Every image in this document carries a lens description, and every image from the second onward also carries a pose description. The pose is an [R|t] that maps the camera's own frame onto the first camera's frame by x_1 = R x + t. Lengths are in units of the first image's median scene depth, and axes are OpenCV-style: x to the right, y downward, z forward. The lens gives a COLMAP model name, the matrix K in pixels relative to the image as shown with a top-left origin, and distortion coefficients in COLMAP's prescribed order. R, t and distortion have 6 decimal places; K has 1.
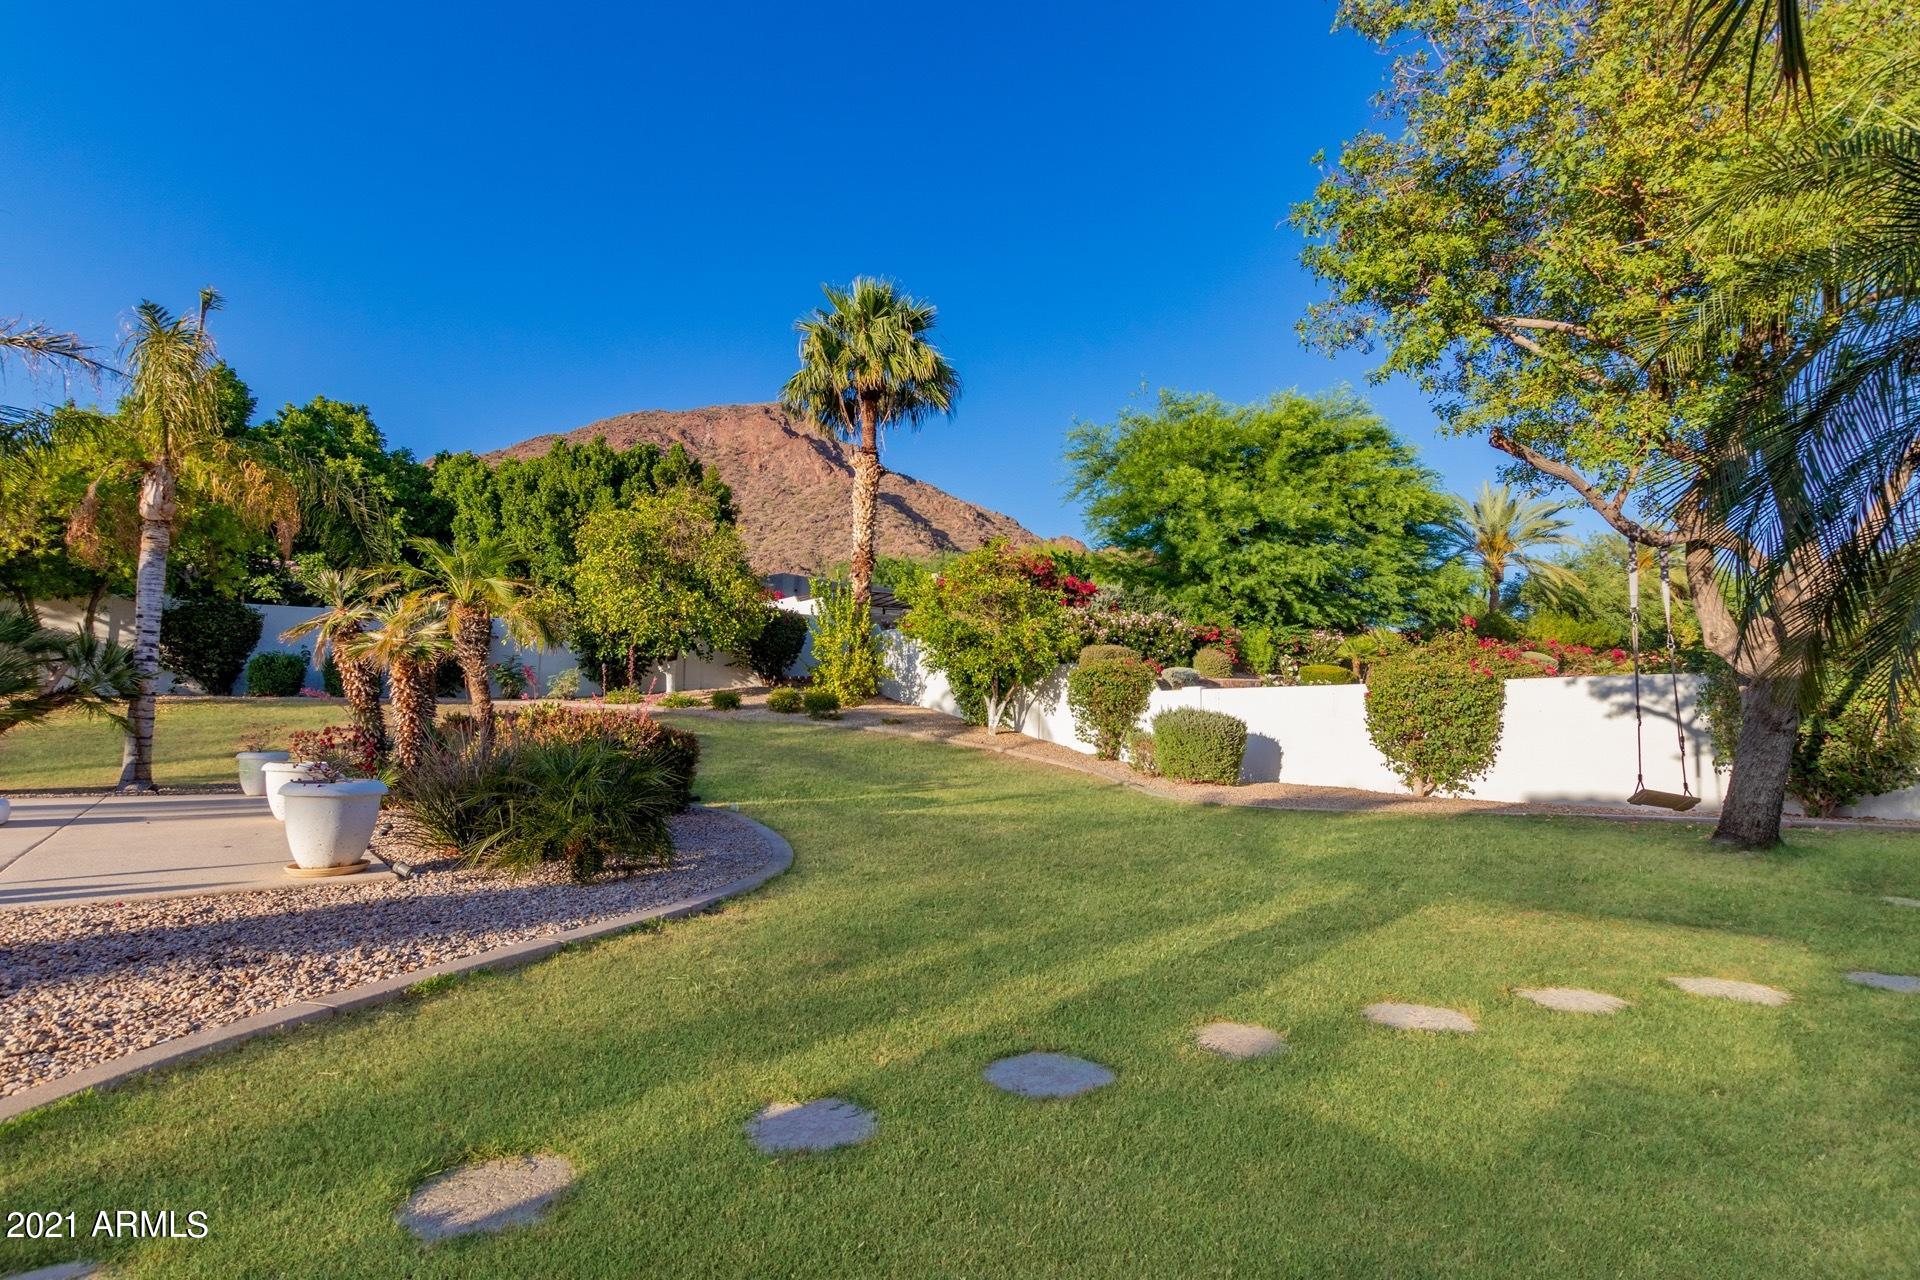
lens RADIAL K [[899.0, 0, 960.0], [0, 899.0, 640.0], [0, 0, 1]] dist [-0.000579, 0.000156]
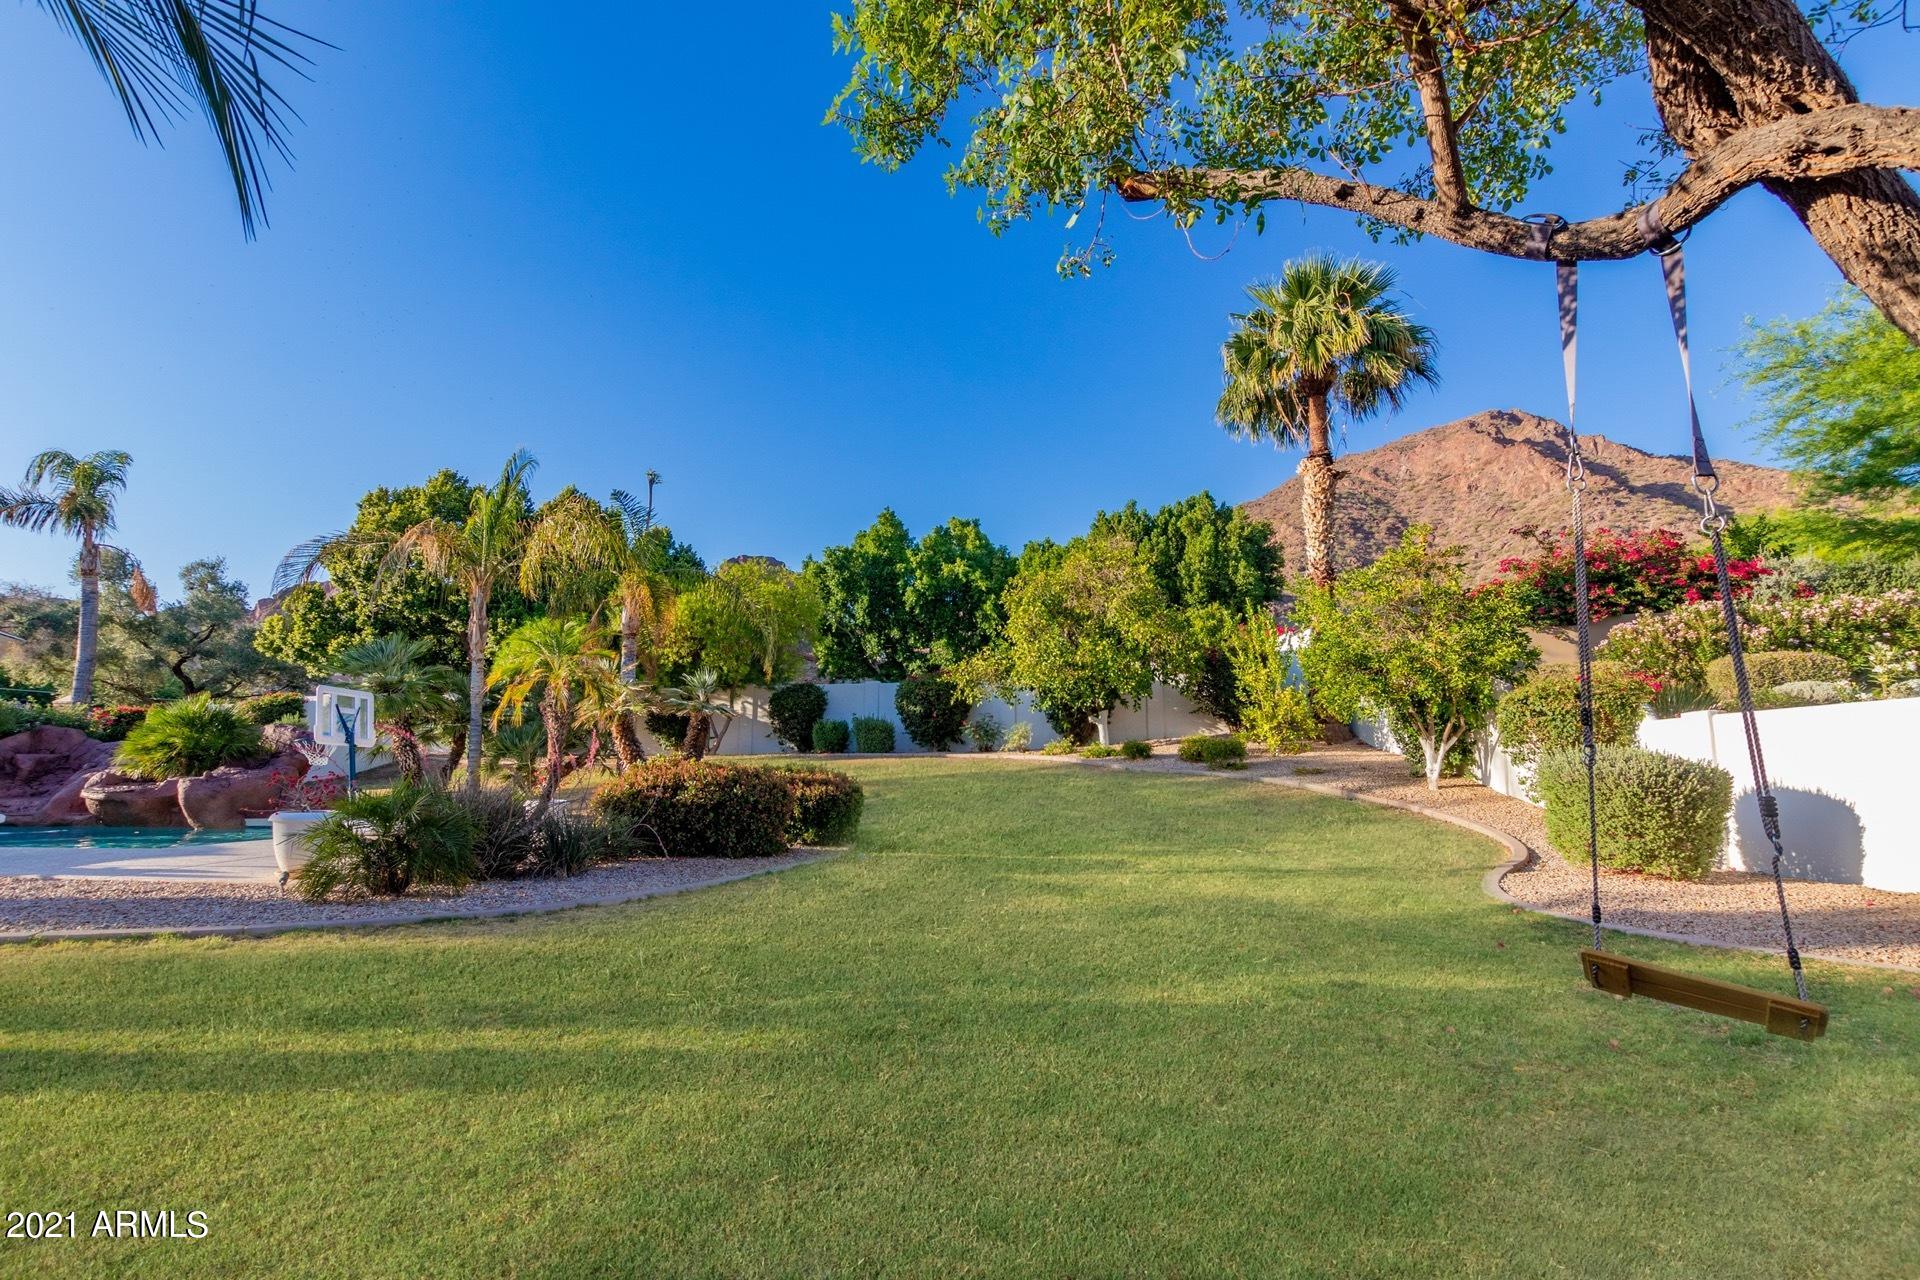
lens RADIAL K [[889.8, 0, 960.0], [0, 889.8, 640.0], [0, 0, 1]] dist [0.010007, -0.000345]
pose [[0.711452, -0.106947, -0.694549, 0.197175], [0.065386, 0.994139, -0.086101, 0.014508], [0.699686, 0.015843, 0.714275, 0.138033]]
